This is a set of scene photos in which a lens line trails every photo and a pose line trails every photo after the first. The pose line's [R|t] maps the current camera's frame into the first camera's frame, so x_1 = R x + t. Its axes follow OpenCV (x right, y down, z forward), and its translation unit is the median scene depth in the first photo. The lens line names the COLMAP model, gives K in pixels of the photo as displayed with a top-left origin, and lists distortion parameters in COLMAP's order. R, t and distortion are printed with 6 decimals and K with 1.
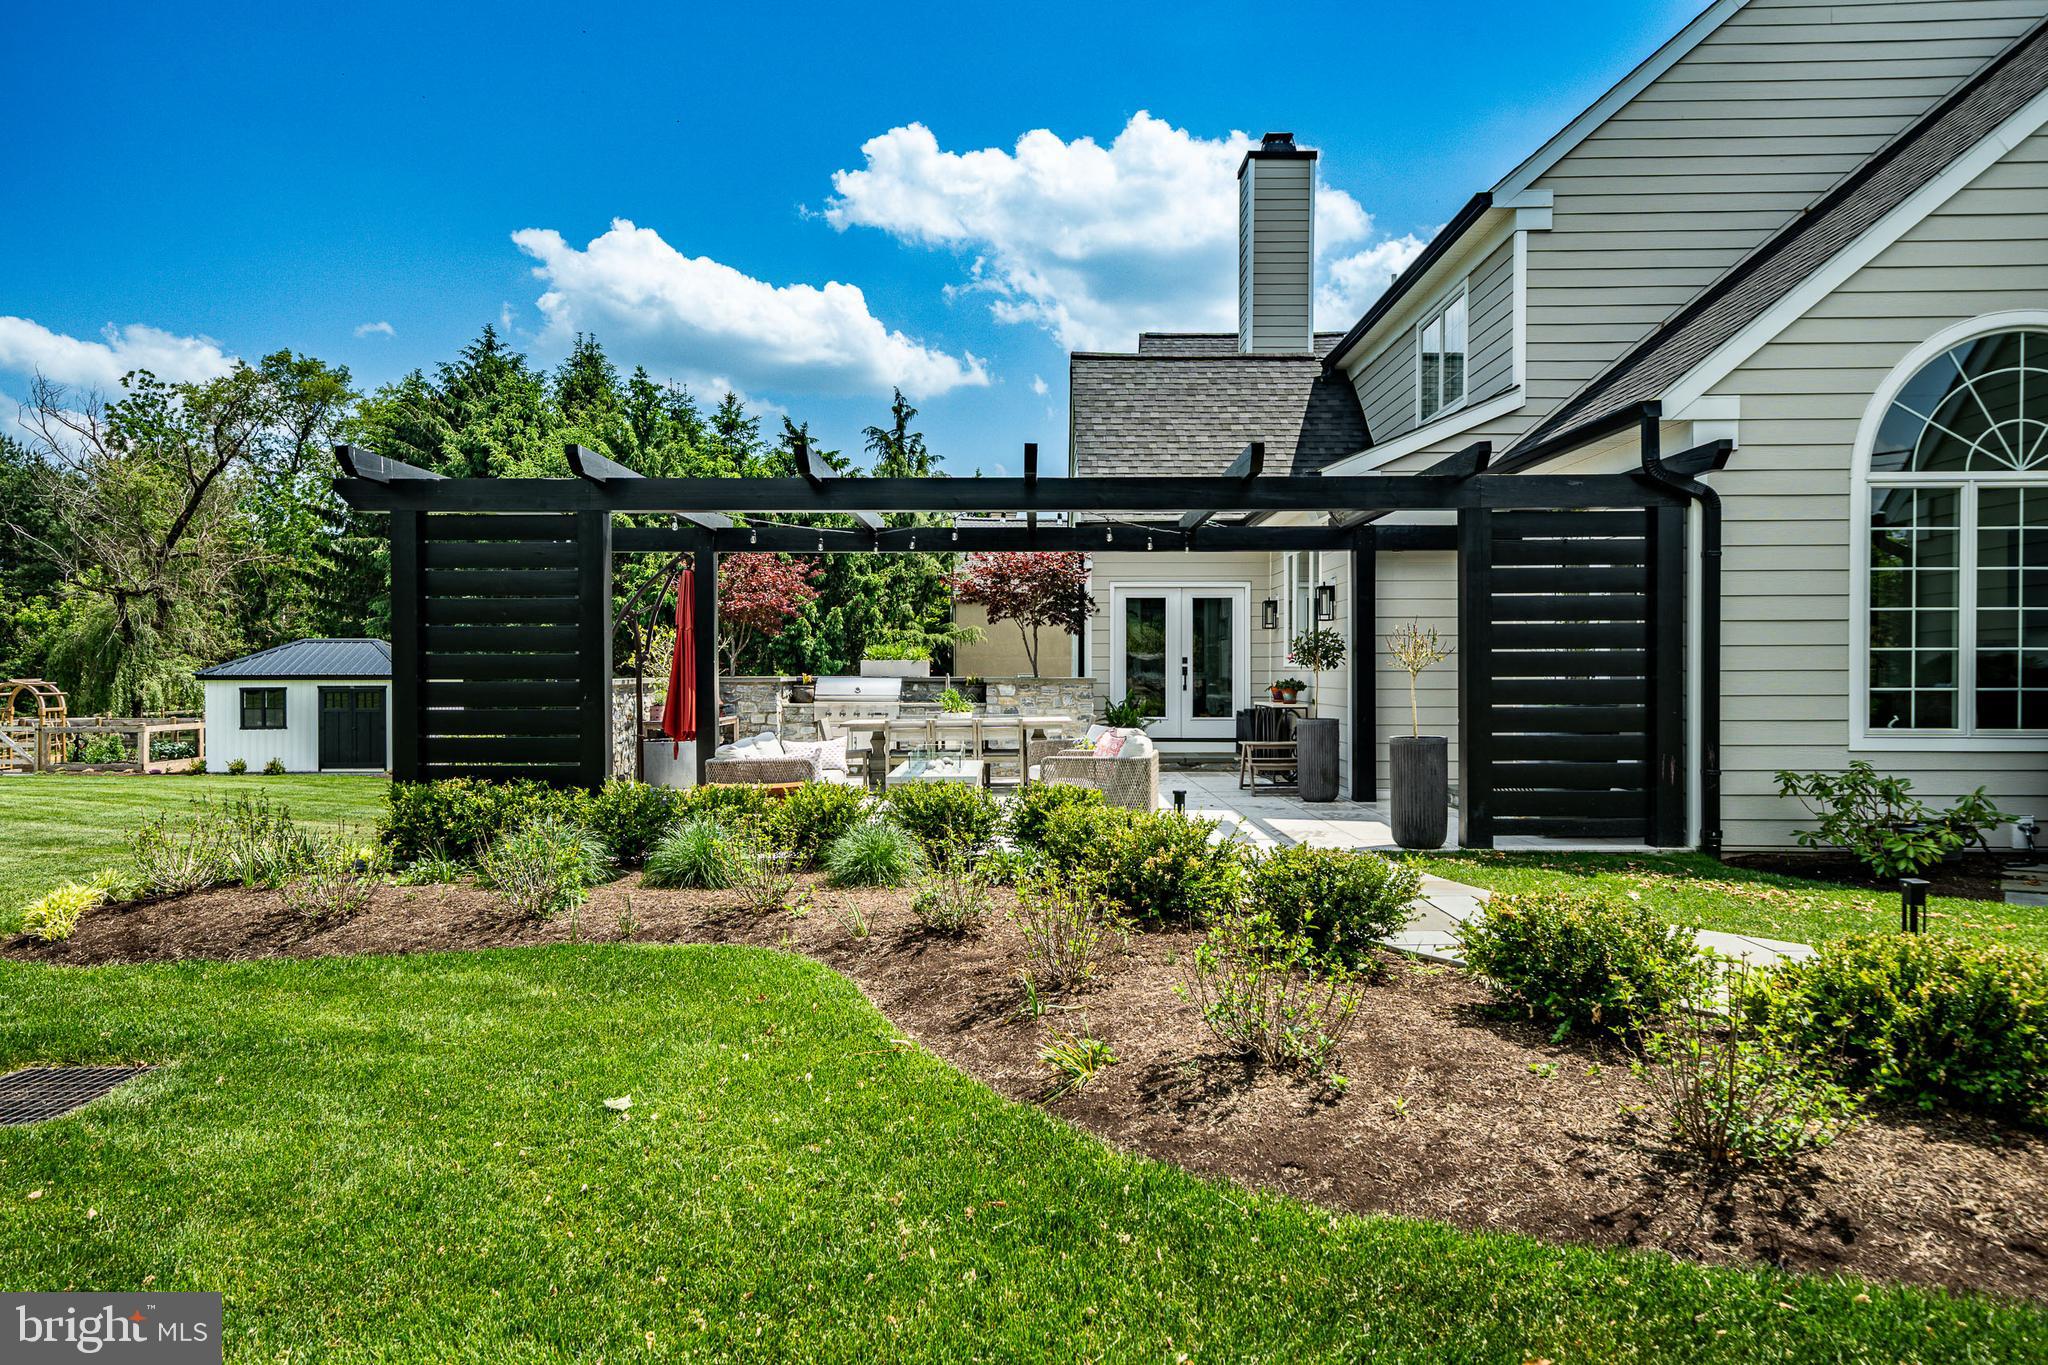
lens RADIAL K [[1249.2, 0, 1023.0], [0, 1249.2, 672.6], [0, 0, 1]] dist [0.025455, -0.000634]
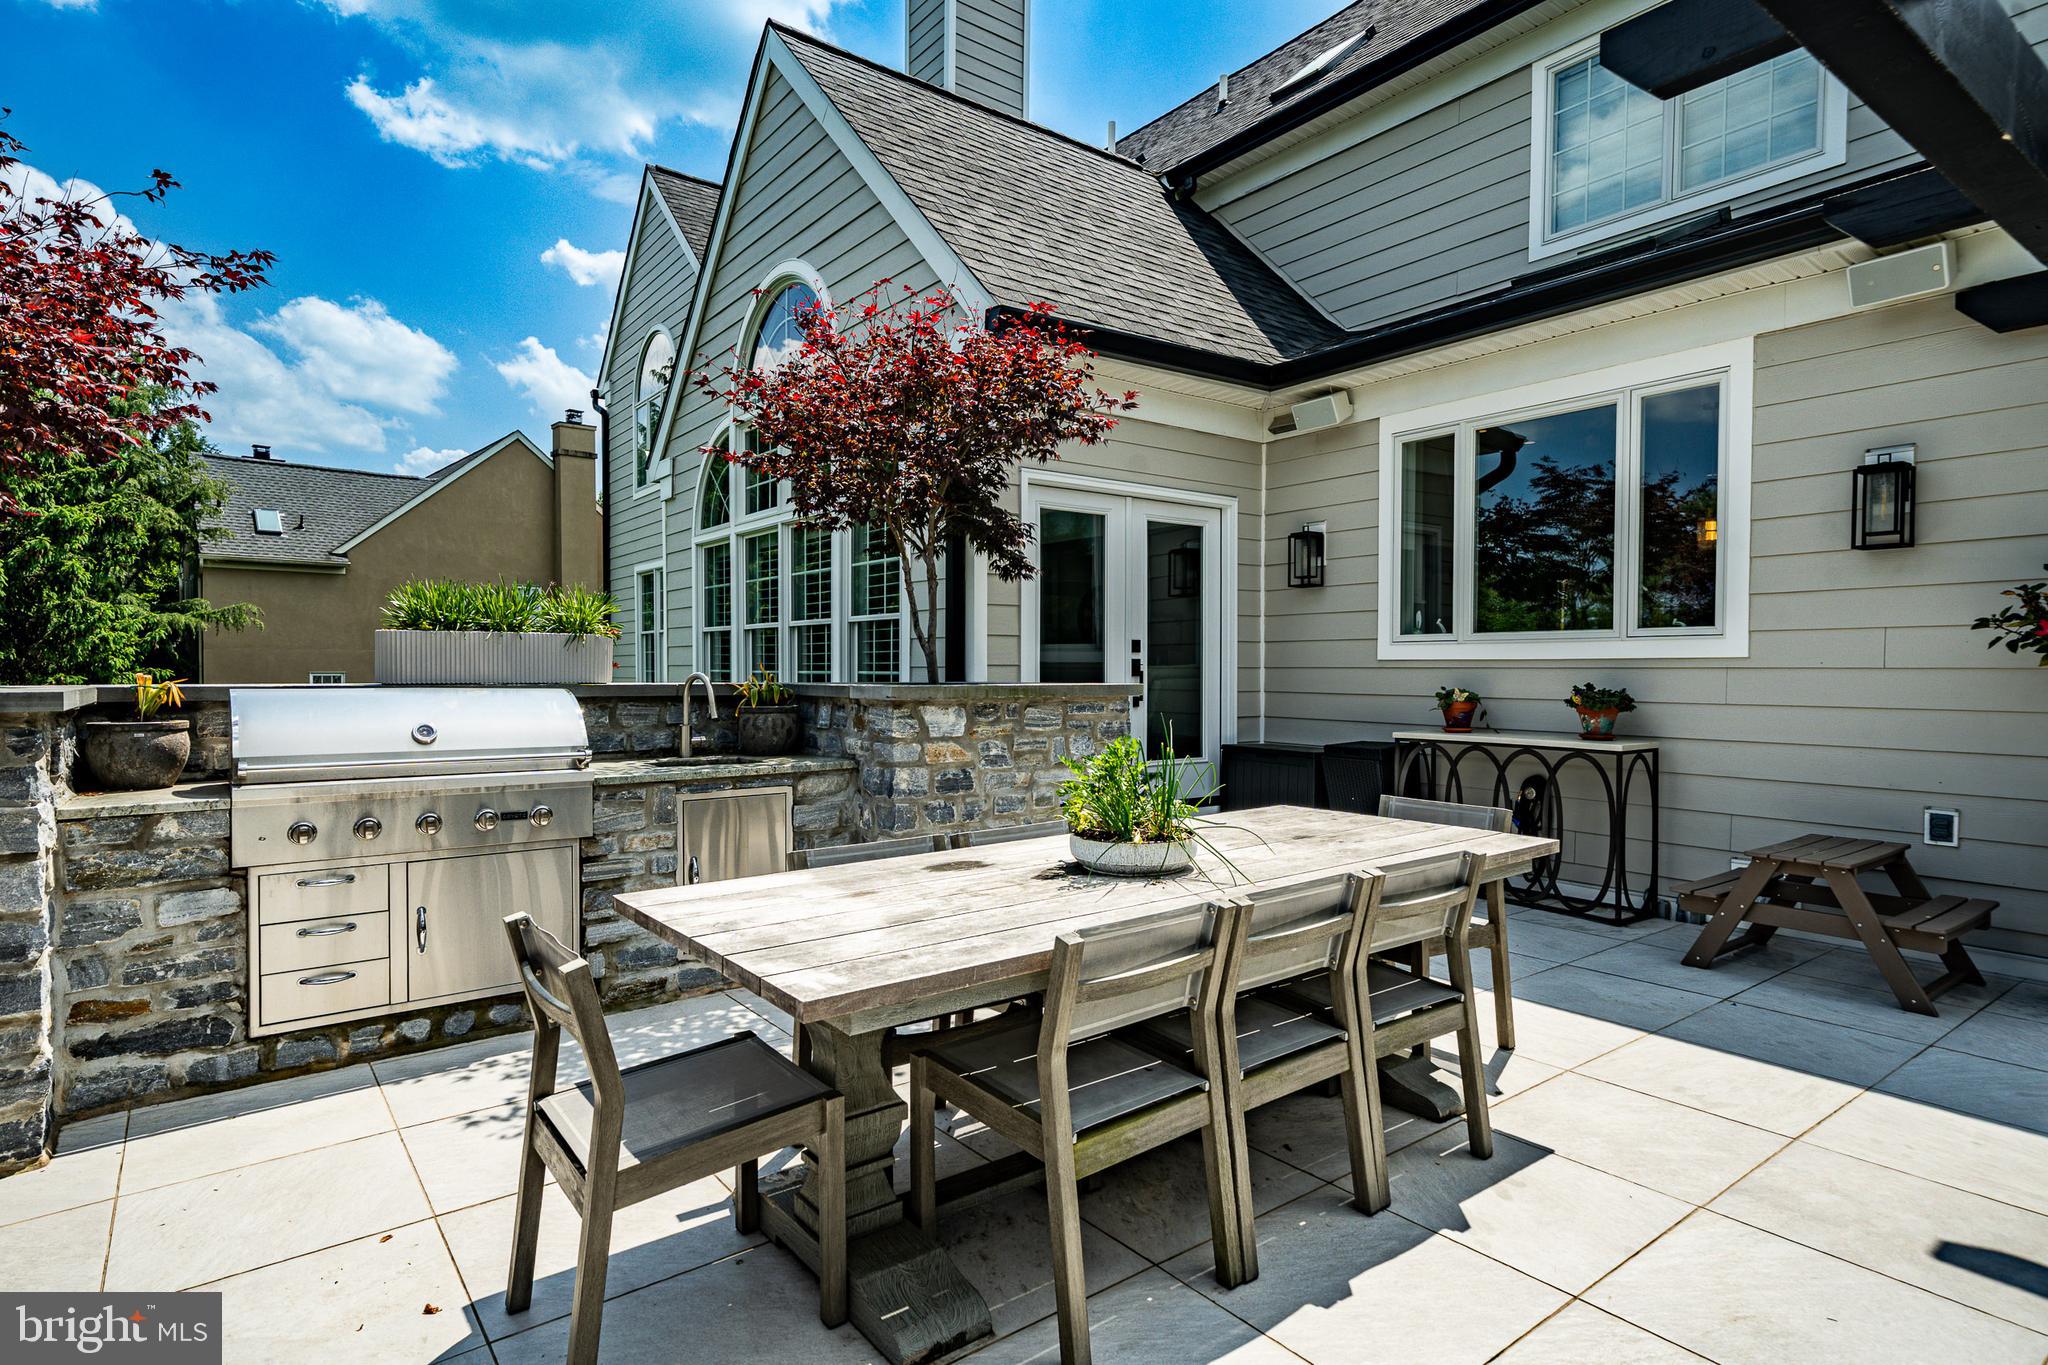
lens RADIAL K [[1072.1, 0, 1018.7], [0, 1072.1, 675.6], [0, 0, 1]] dist [0.018735, 0.001833]
pose [[0.797552, -0.000207, 0.603250, -0.184612], [-0.002123, 0.999993, 0.003149, 0.000494], [-0.603246, -0.003792, 0.797546, 0.791745]]
